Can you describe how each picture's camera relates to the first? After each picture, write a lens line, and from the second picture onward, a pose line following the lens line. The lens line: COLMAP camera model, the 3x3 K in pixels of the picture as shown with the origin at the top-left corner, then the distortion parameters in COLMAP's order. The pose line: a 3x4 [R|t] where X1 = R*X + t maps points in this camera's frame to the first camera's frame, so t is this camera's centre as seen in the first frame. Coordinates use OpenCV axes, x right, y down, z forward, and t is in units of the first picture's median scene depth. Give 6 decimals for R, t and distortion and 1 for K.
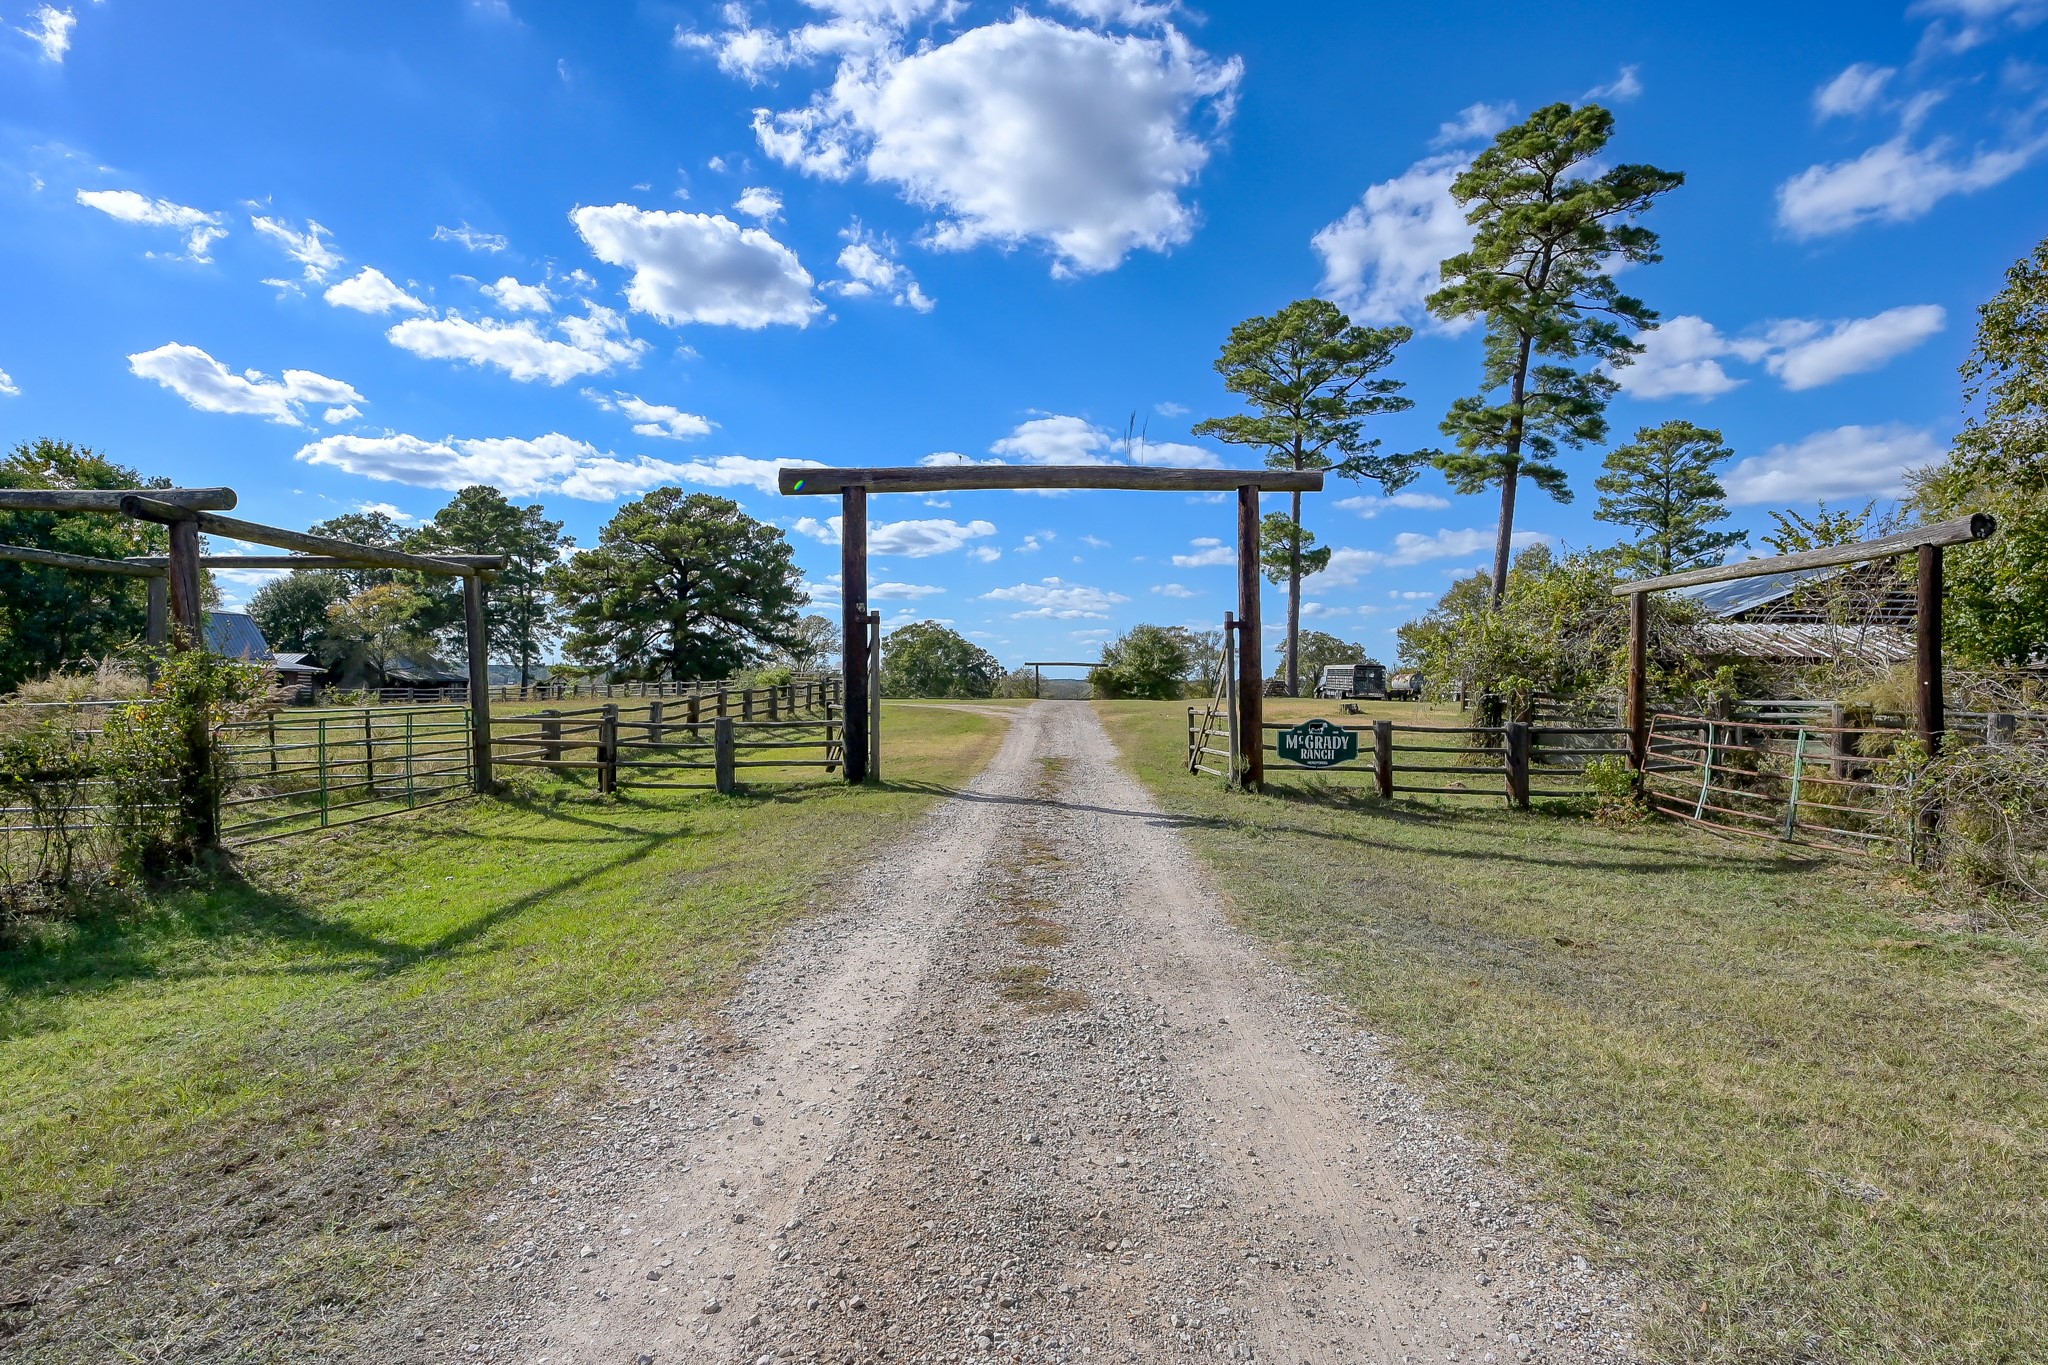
lens RADIAL K [[1047.4, 0, 1024.9], [0, 1047.4, 681.4], [0, 0, 1]] dist [-0.001651, -0.000166]
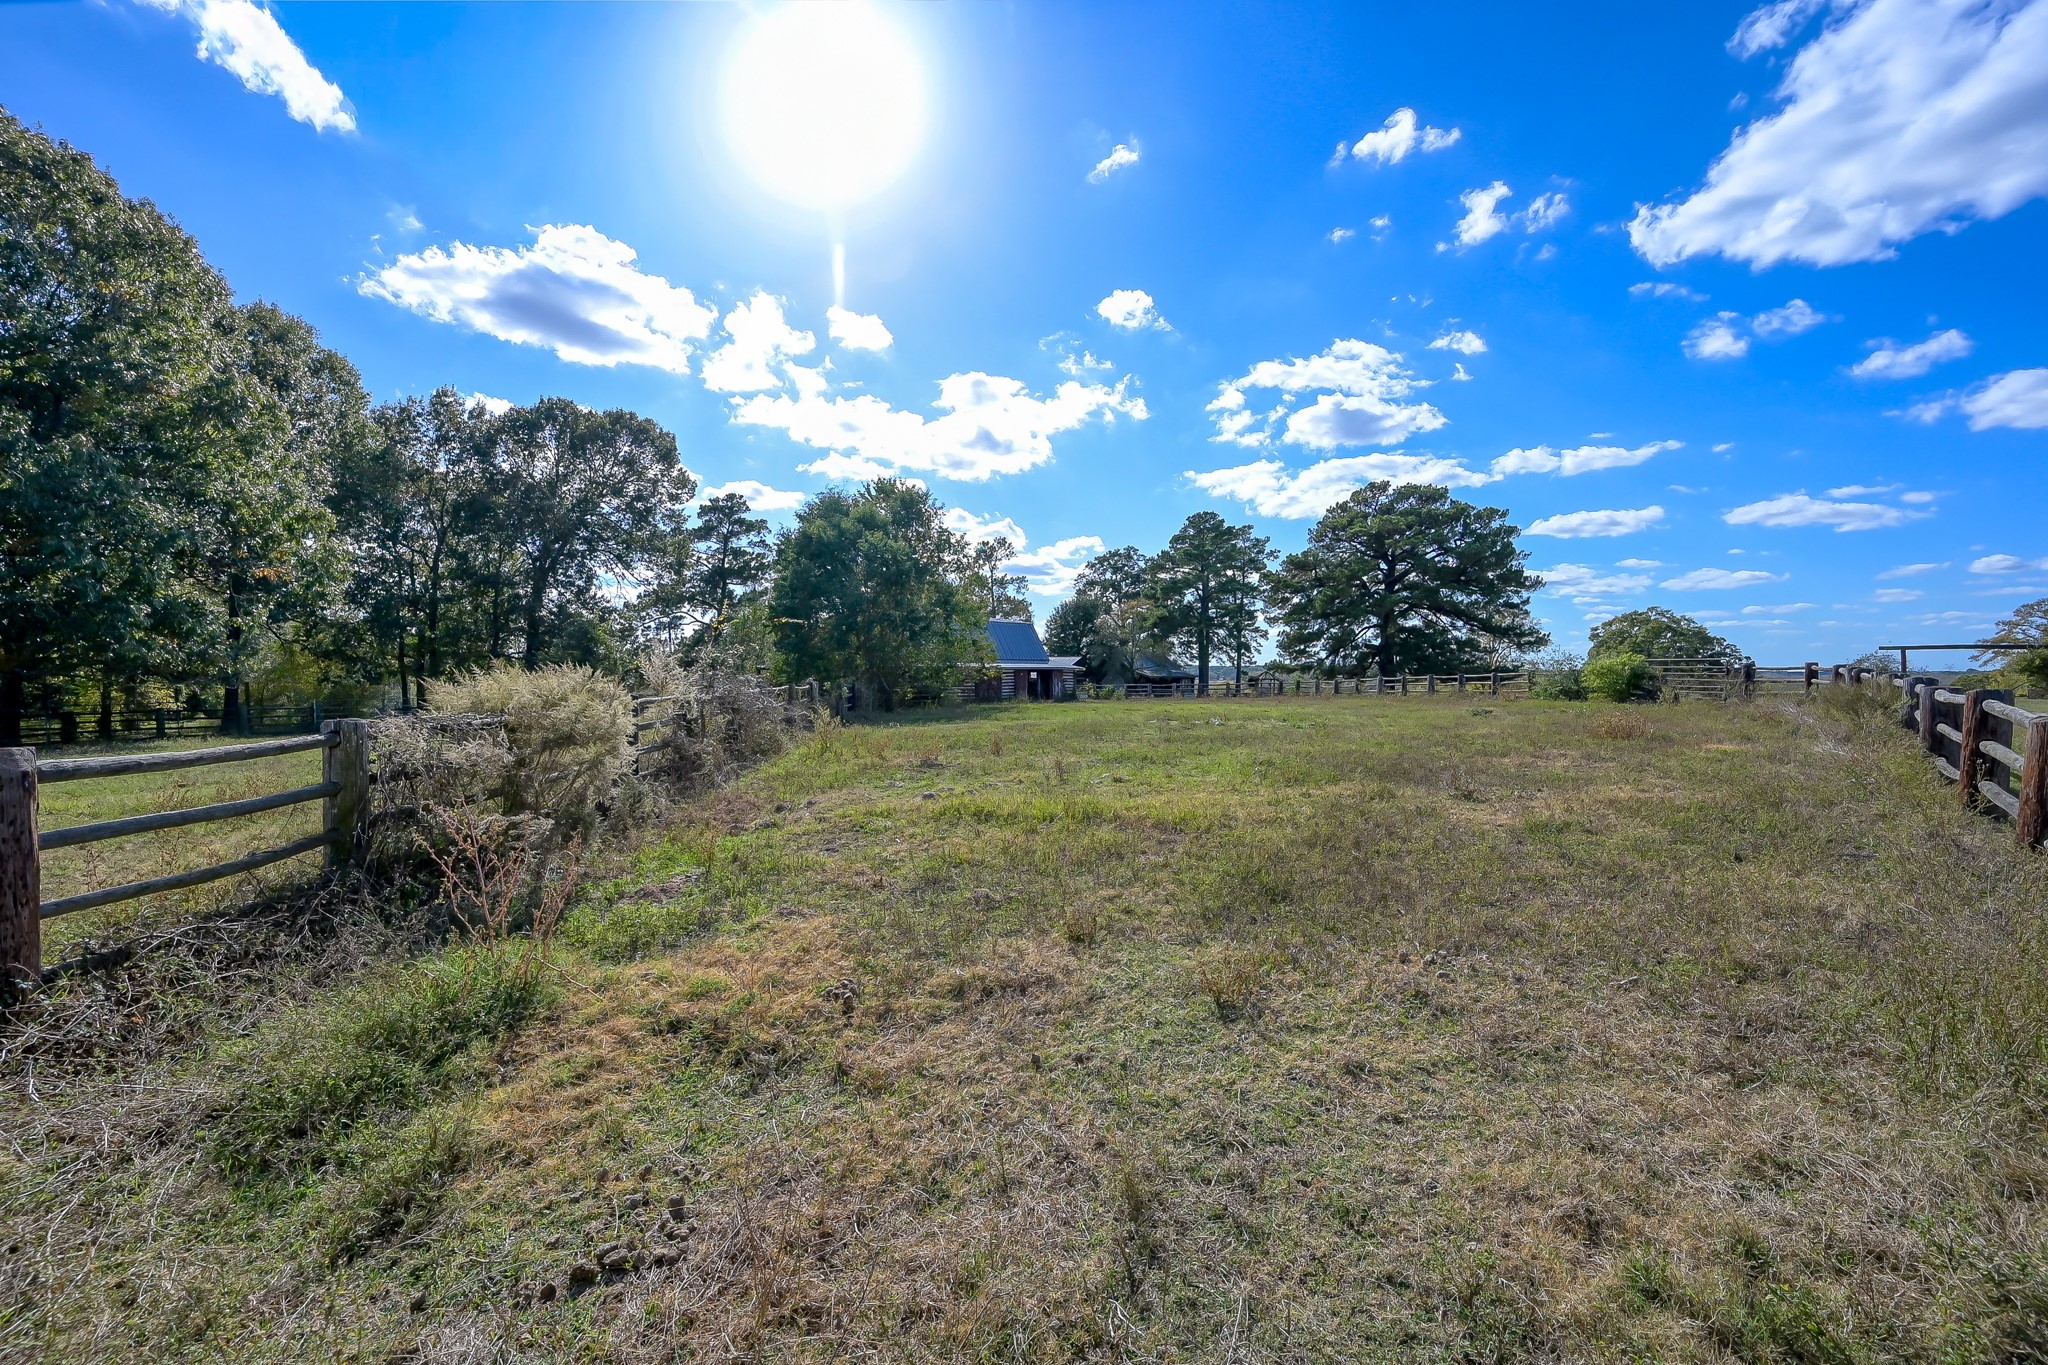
lens RADIAL K [[861.5, 0, 1022.3], [0, 861.5, 677.8], [0, 0, 1]] dist [-0.000095, 0.000019]
pose [[0.774482, -0.006890, -0.632559, -0.080332], [0.007587, 0.999970, -0.001602, 0.000208], [0.632551, -0.003558, 0.774511, 0.145481]]
